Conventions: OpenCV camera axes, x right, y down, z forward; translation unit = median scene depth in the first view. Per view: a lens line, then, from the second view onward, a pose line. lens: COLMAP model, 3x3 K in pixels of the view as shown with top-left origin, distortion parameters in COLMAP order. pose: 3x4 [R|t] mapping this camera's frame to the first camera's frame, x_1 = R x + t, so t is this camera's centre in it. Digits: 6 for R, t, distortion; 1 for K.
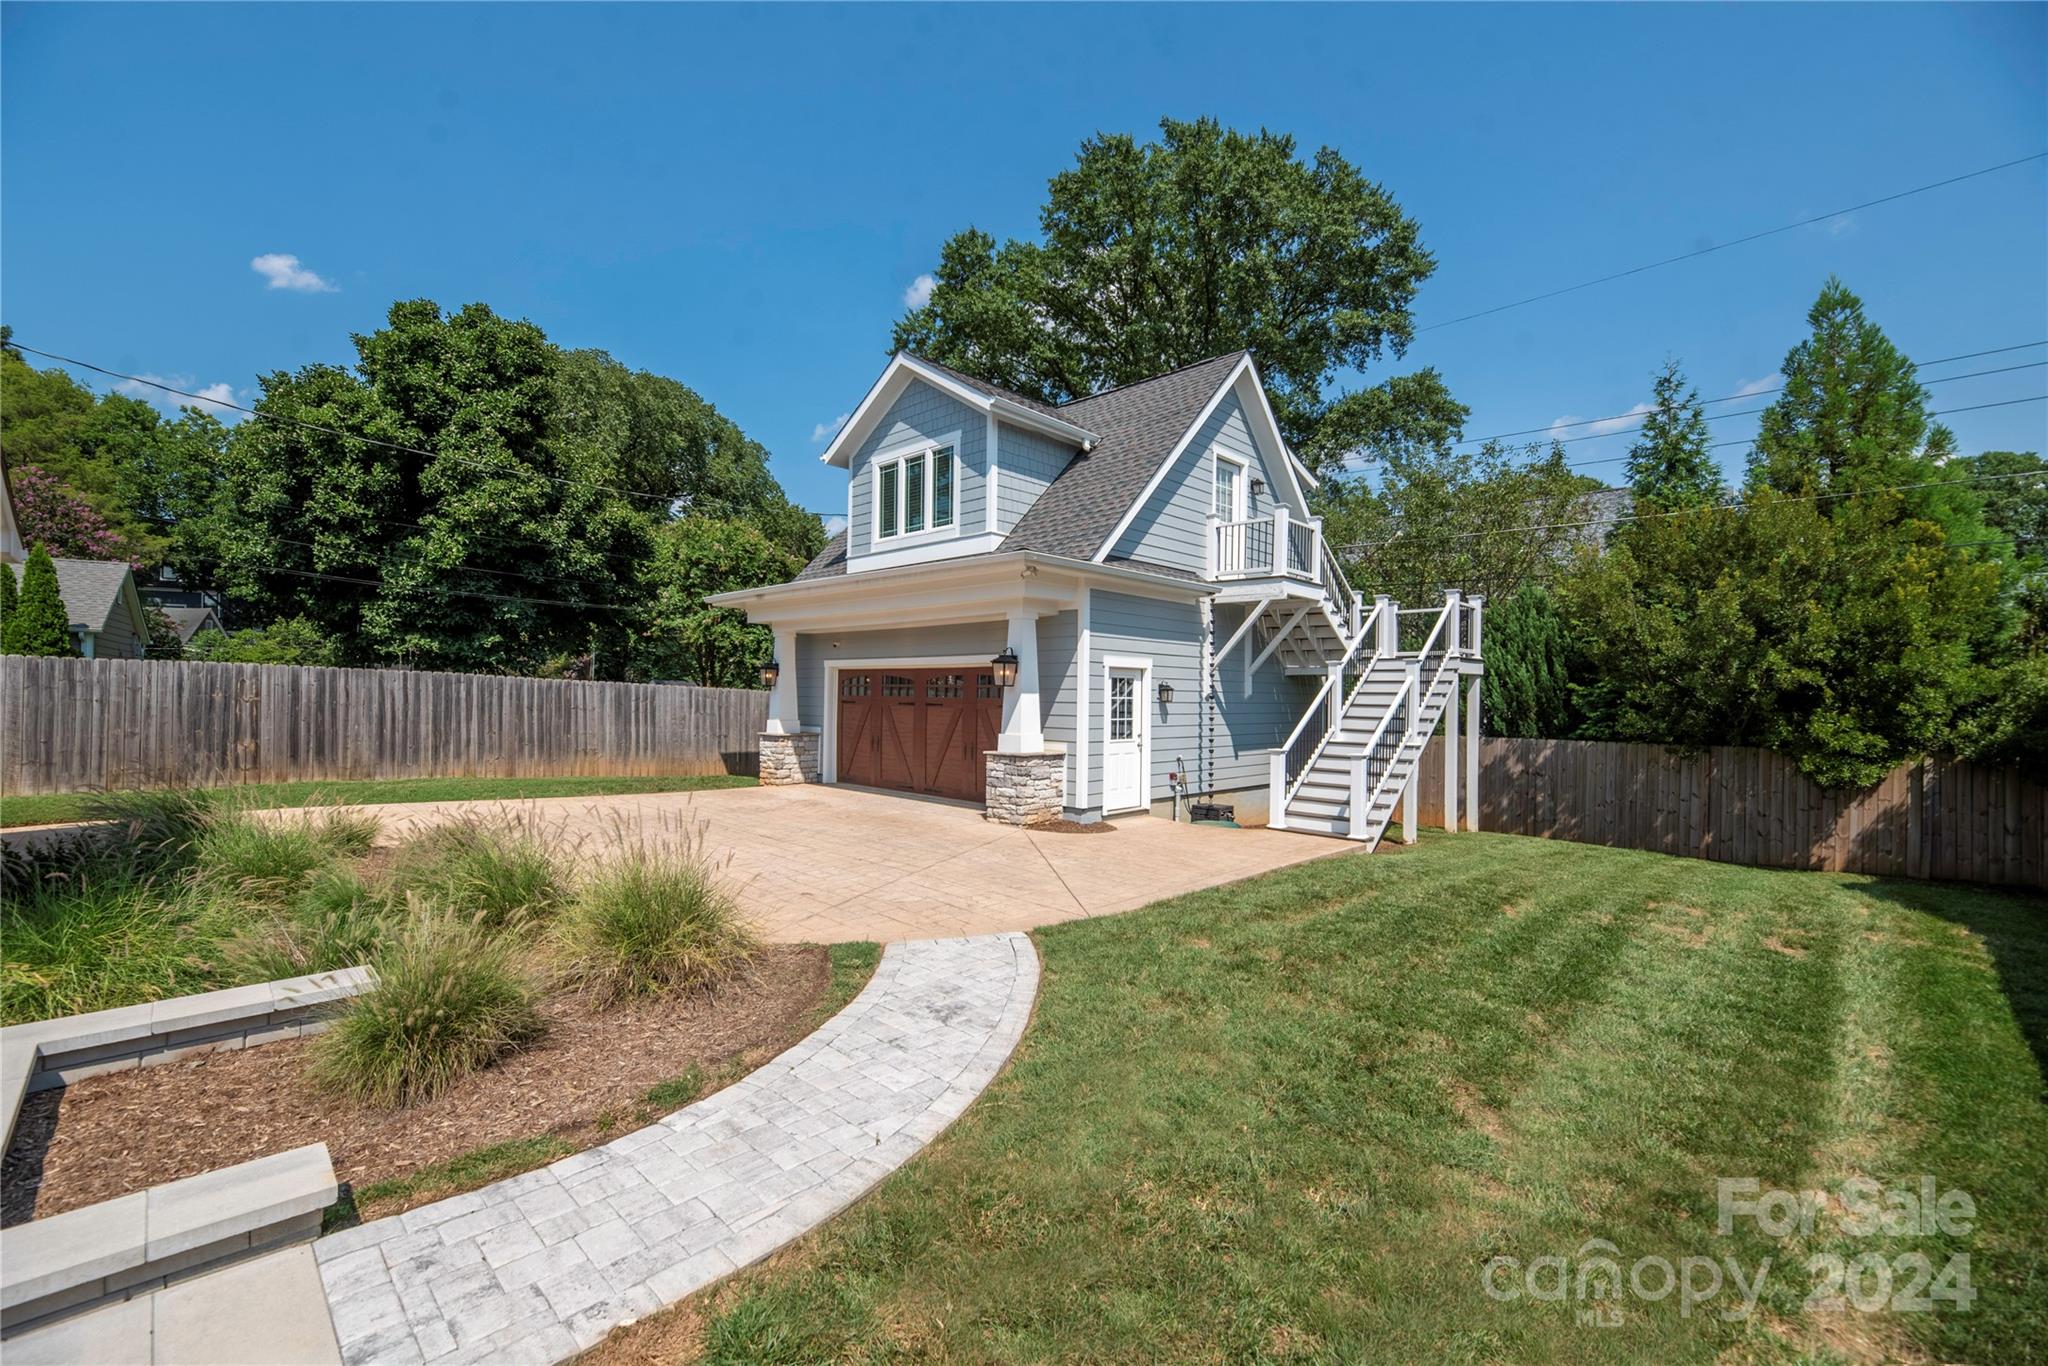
lens RADIAL K [[846.8, 0, 1024.7], [0, 846.8, 695.6], [0, 0, 1]] dist [-0.000913, -0.000256]
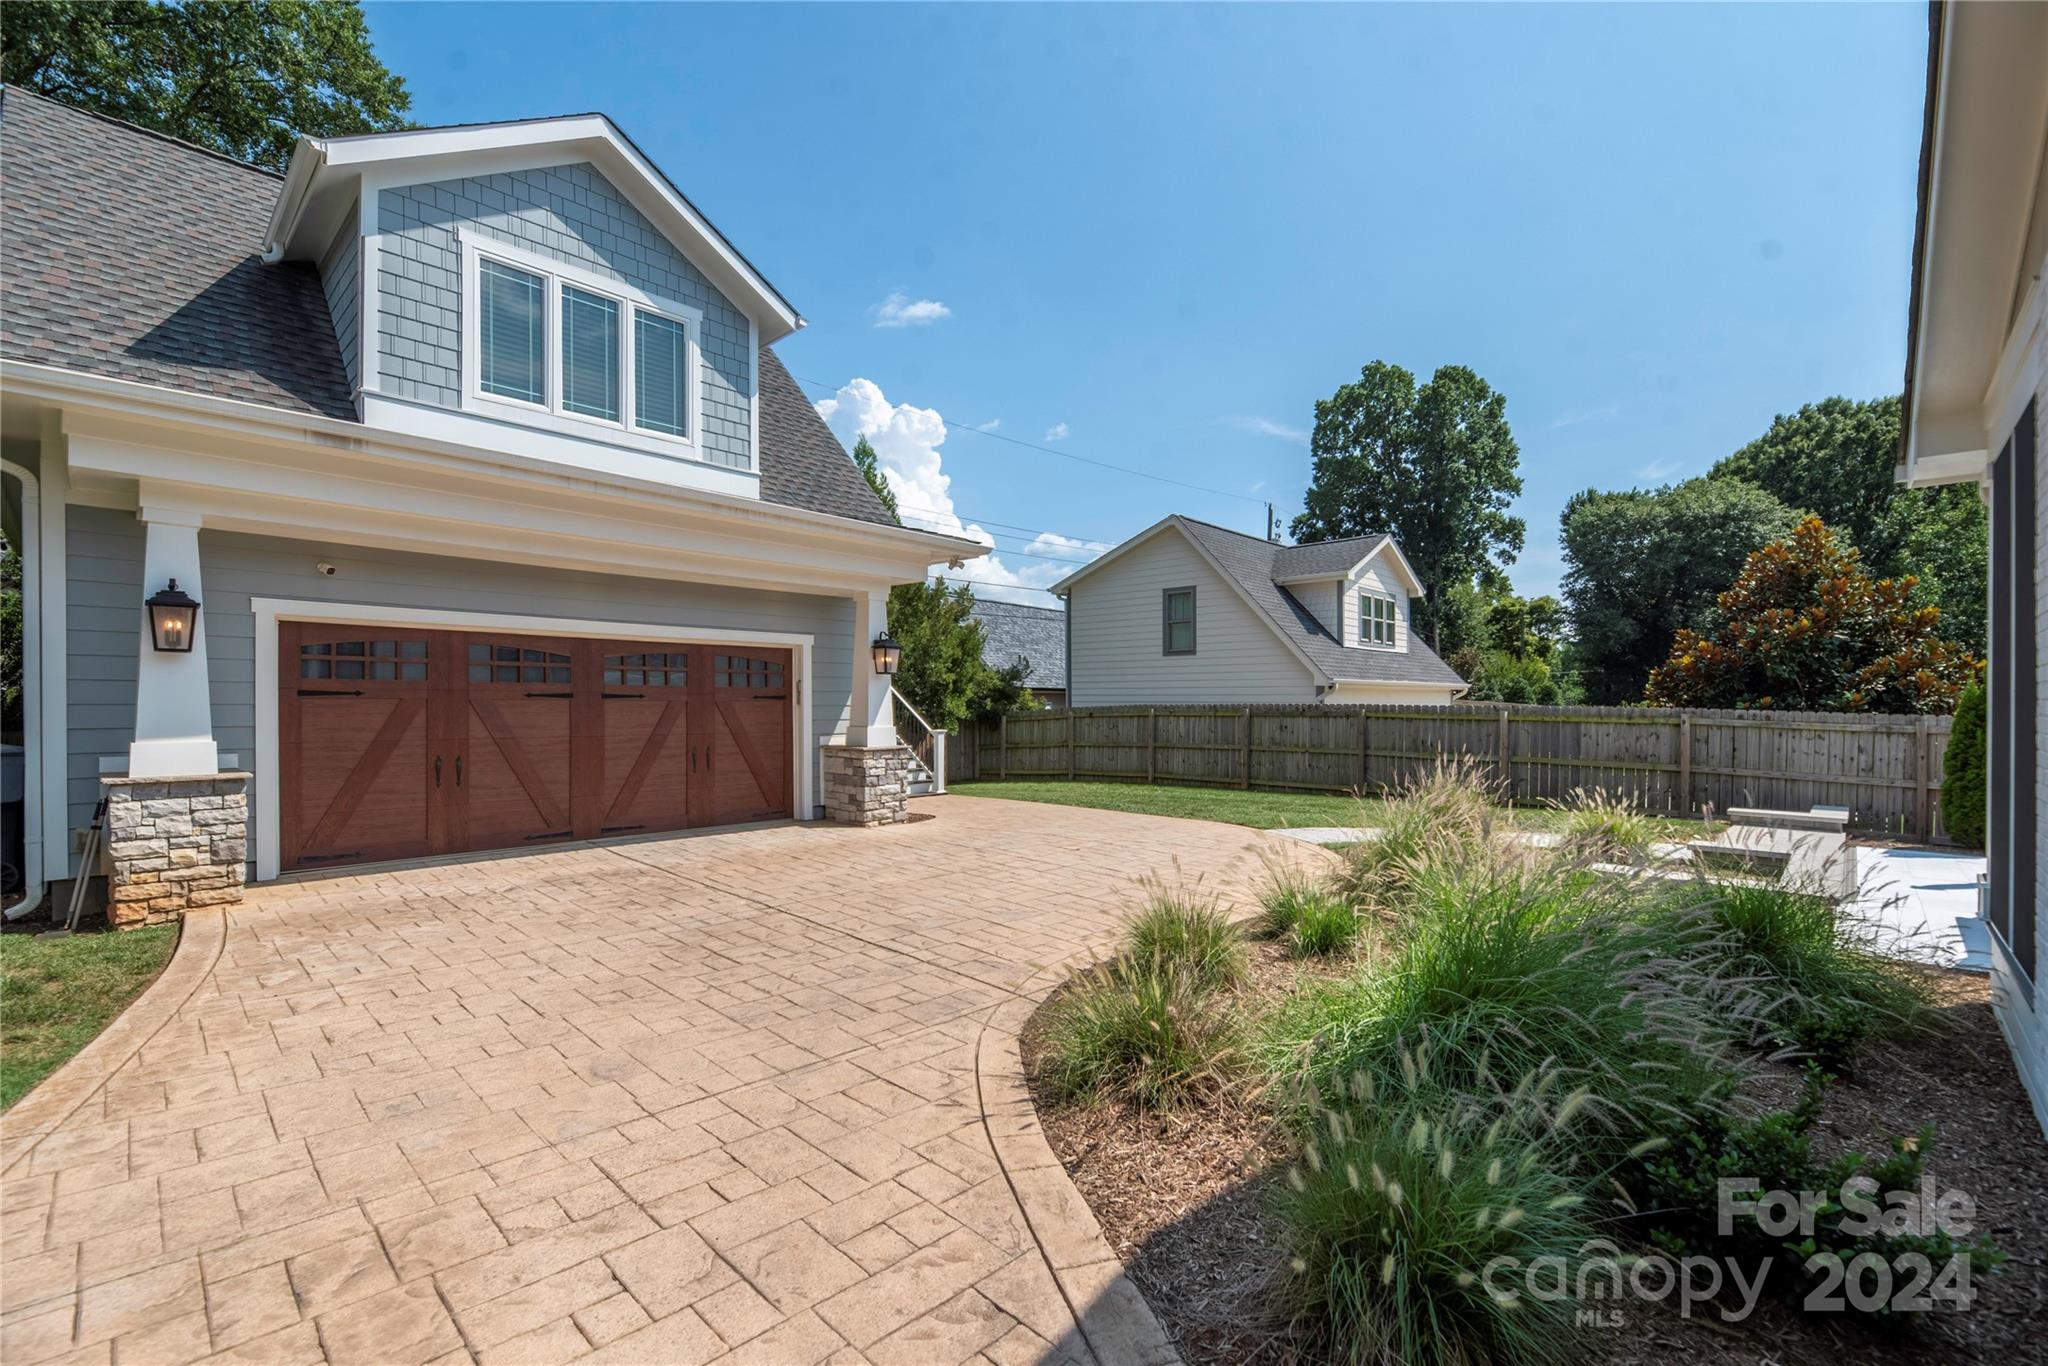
lens RADIAL K [[872.5, 0, 1023.8], [0, 872.5, 711.6], [0, 0, 1]] dist [-0.001406, -0.000432]
pose [[-0.005159, -0.041776, 0.999114, -0.795176], [-0.022967, 0.998868, 0.041647, -0.012050], [-0.999723, -0.022732, -0.006113, 0.697986]]
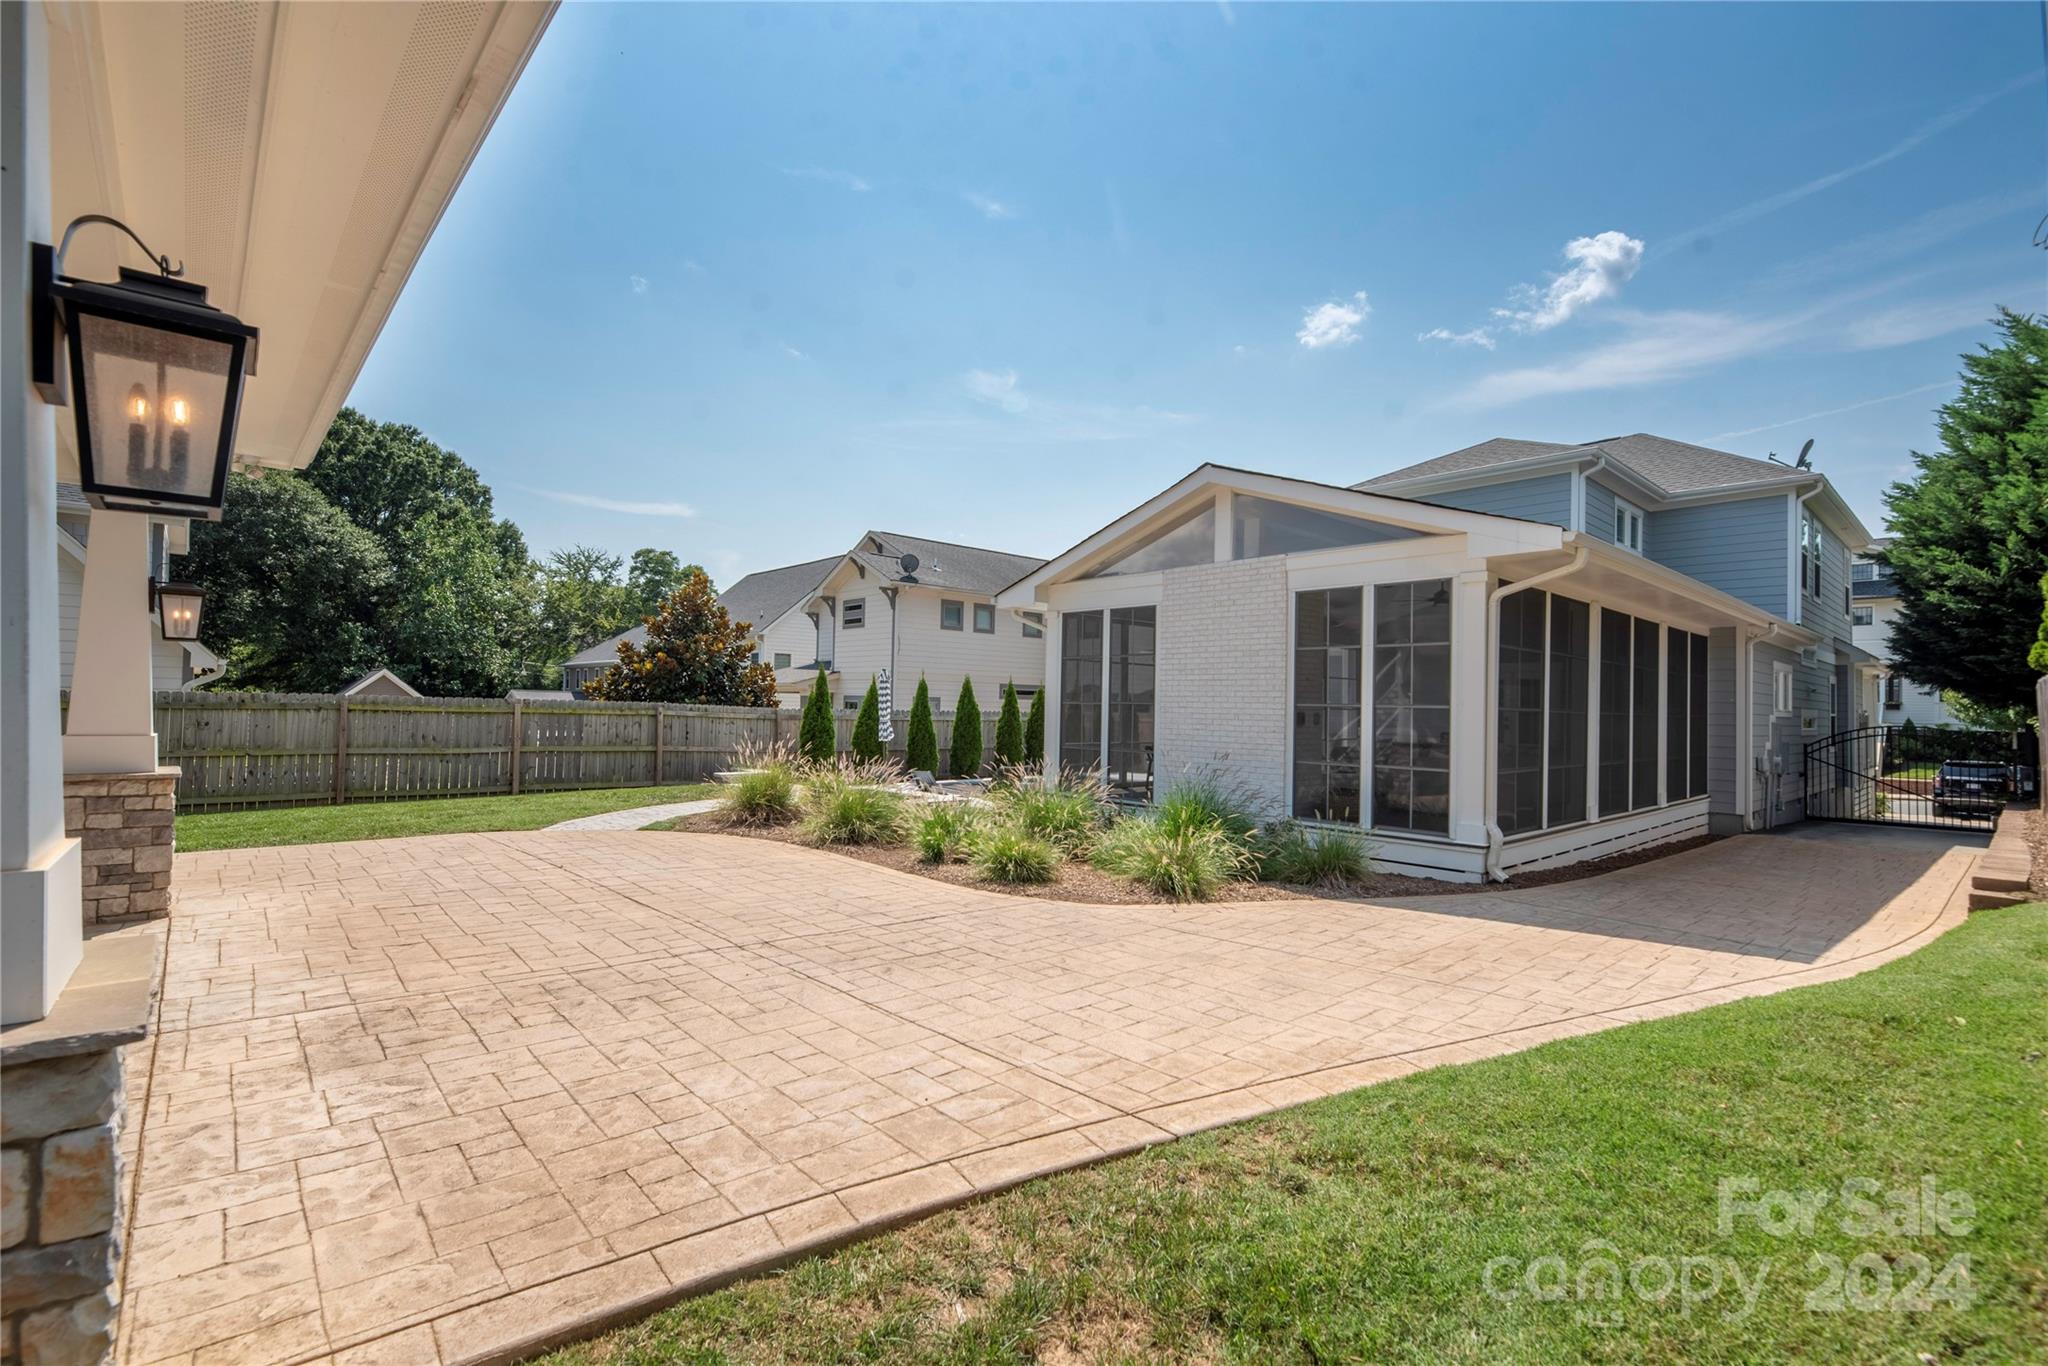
lens RADIAL K [[931.1, 0, 1024.0], [0, 931.1, 683.0], [0, 0, 1]] dist [0.018583, 0.000015]
pose [[-0.996762, -0.047947, 0.064554, -0.457625], [-0.050826, 0.997751, -0.043708, 0.011114], [-0.062313, -0.046847, -0.996957, 1.280655]]
